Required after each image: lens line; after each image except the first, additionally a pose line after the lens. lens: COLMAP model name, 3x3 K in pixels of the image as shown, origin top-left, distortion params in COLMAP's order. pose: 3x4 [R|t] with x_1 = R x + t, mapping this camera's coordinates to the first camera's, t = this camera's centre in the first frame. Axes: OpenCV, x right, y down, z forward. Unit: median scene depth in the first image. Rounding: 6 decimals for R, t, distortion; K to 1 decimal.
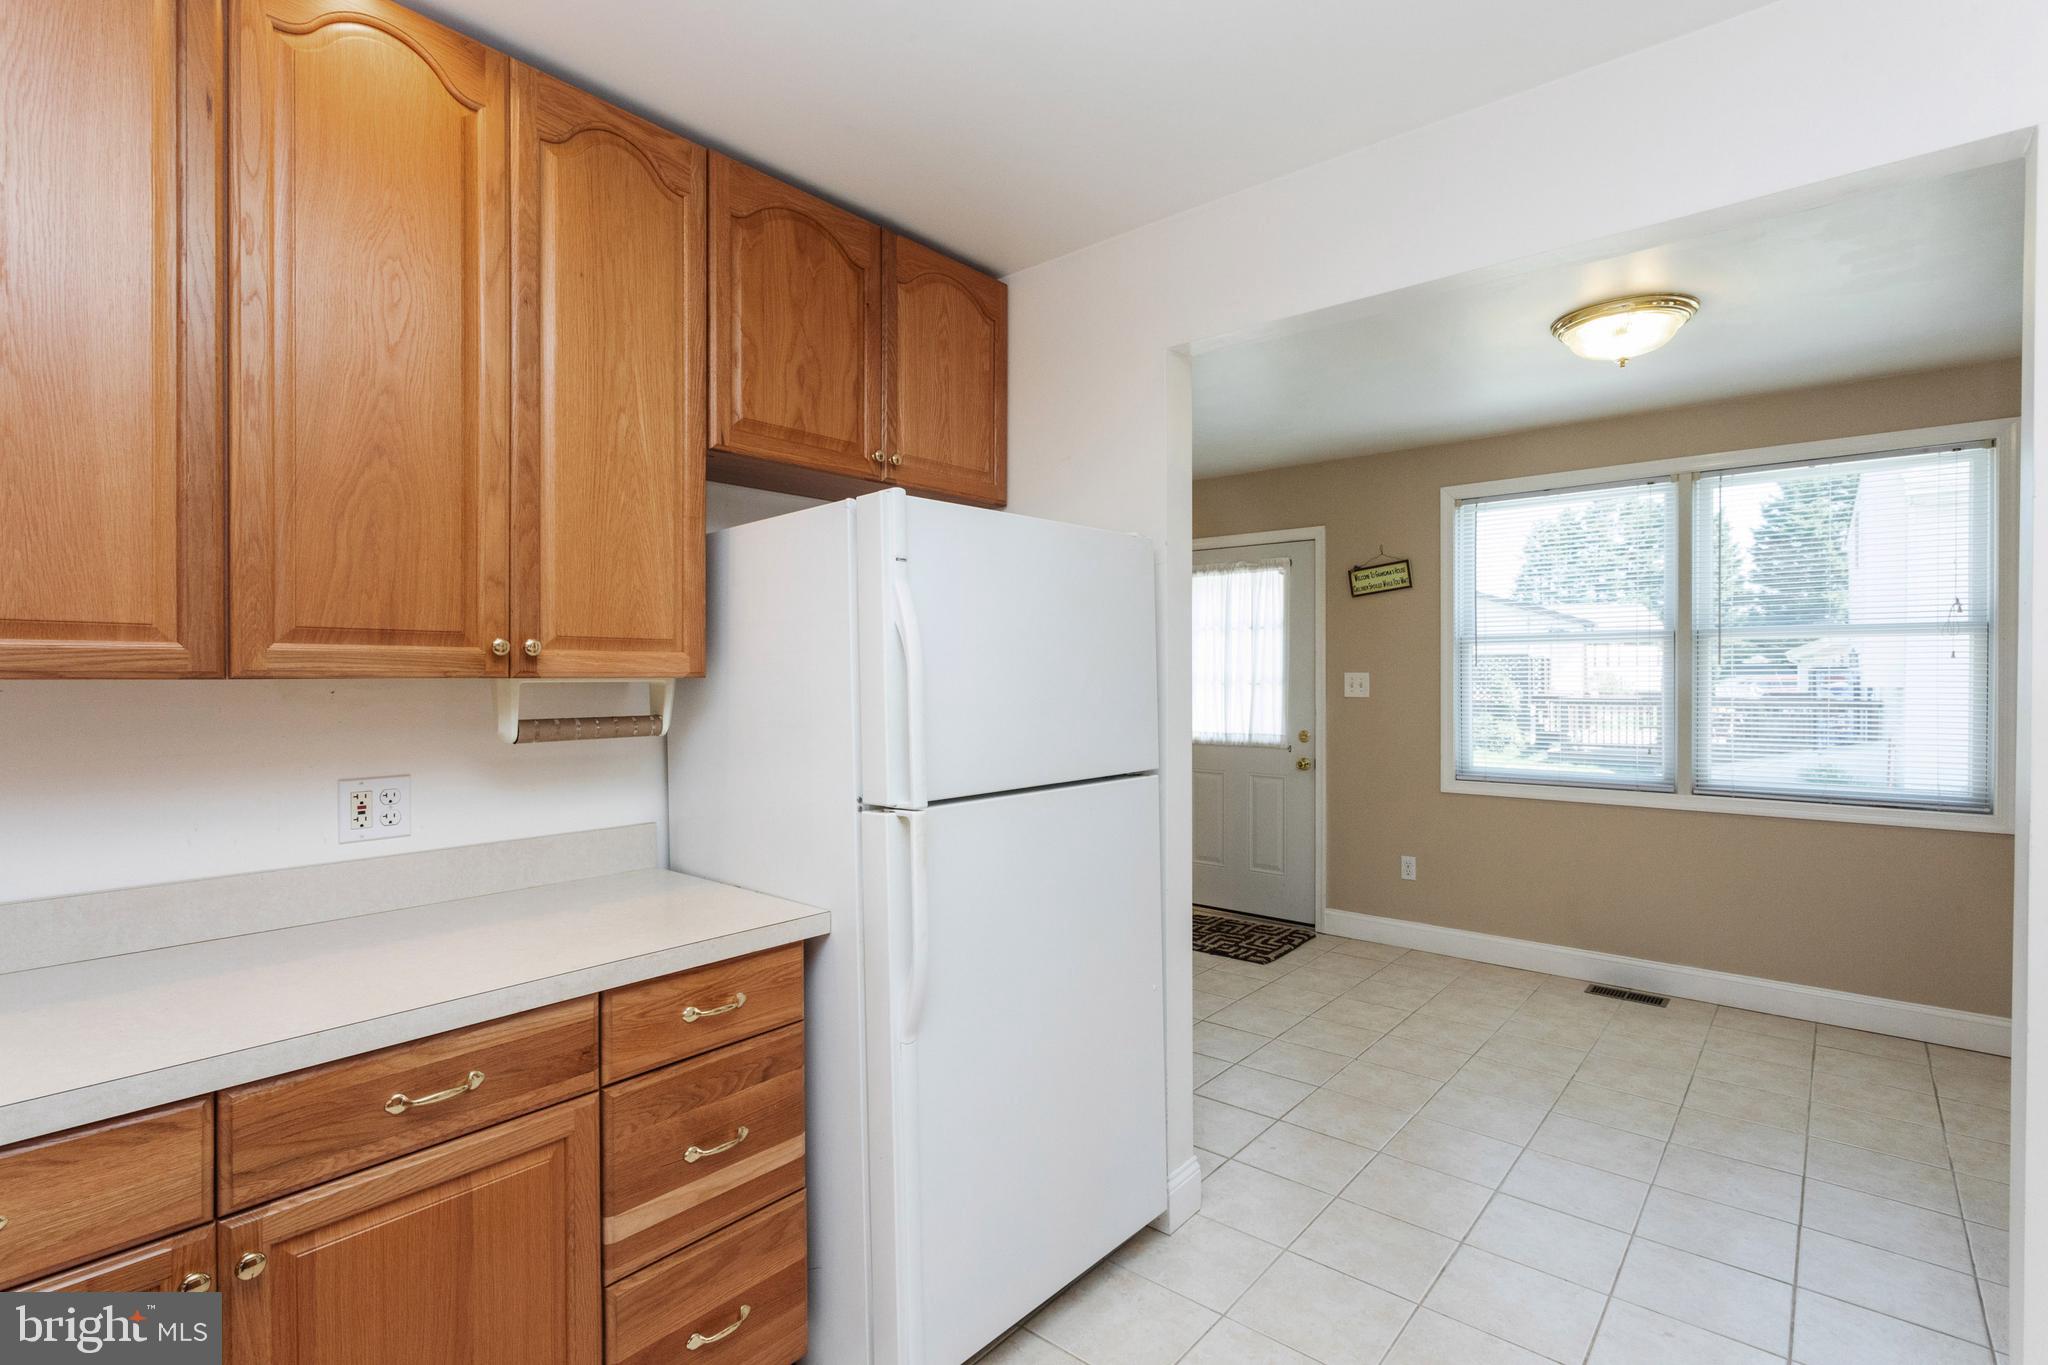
lens RADIAL K [[967.6, 0, 1019.3], [0, 967.6, 676.8], [0, 0, 1]] dist [-0.001958, 0.001826]
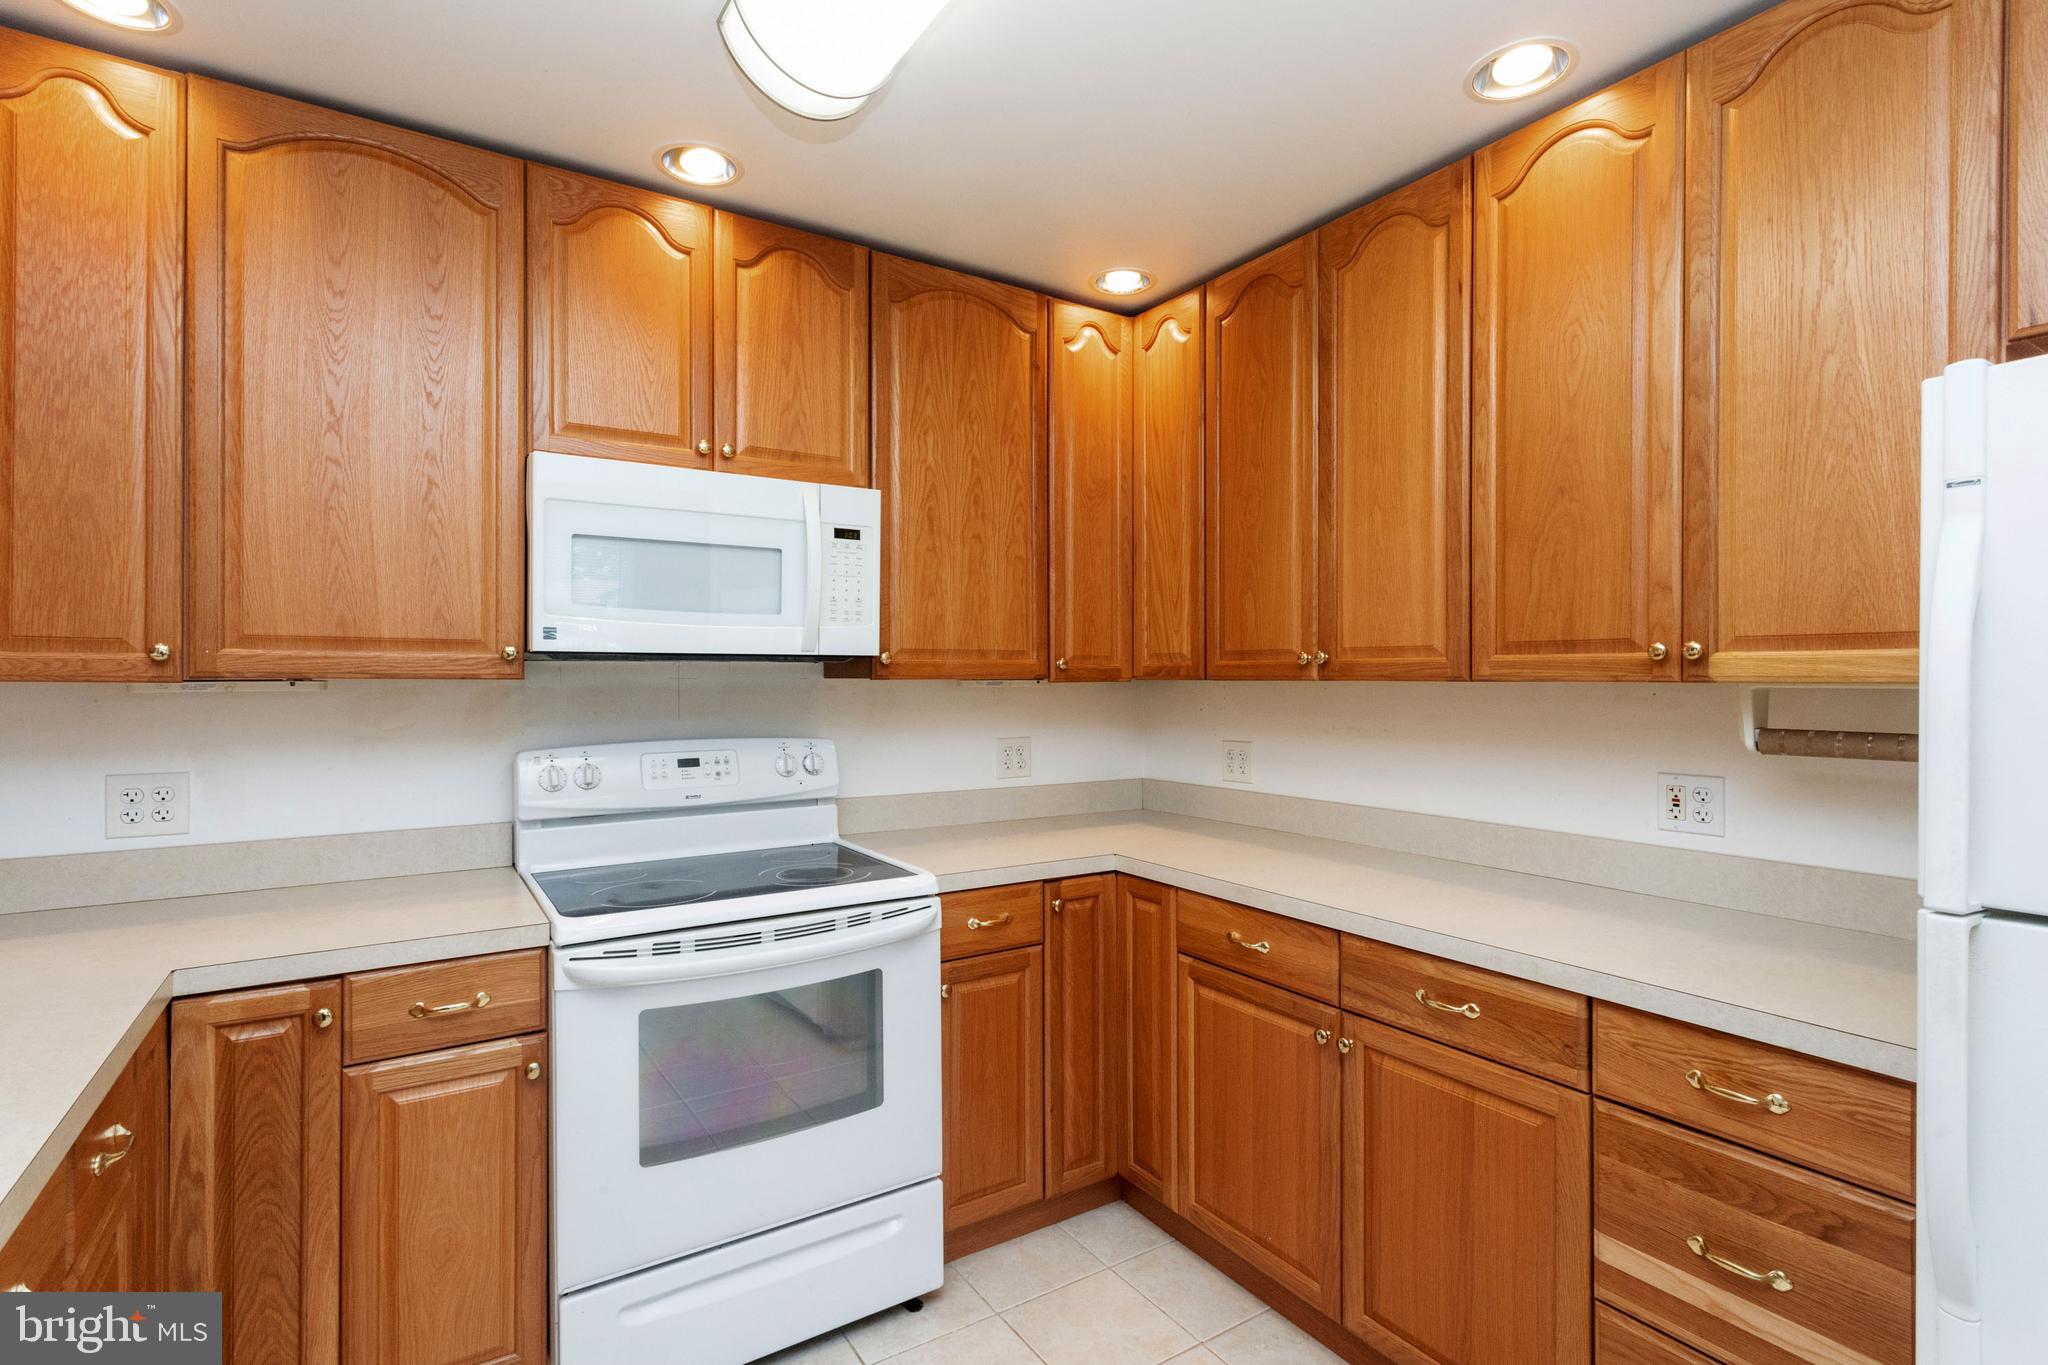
lens RADIAL K [[967.6, 0, 1014.0], [0, 967.6, 678.7], [0, 0, 1]] dist [-0.001958, 0.001826]
pose [[-0.295016, 0.001138, -0.955492, 0.601088], [-0.003046, 0.999993, 0.002131, -0.002177], [0.955487, 0.003539, -0.295011, 0.627602]]
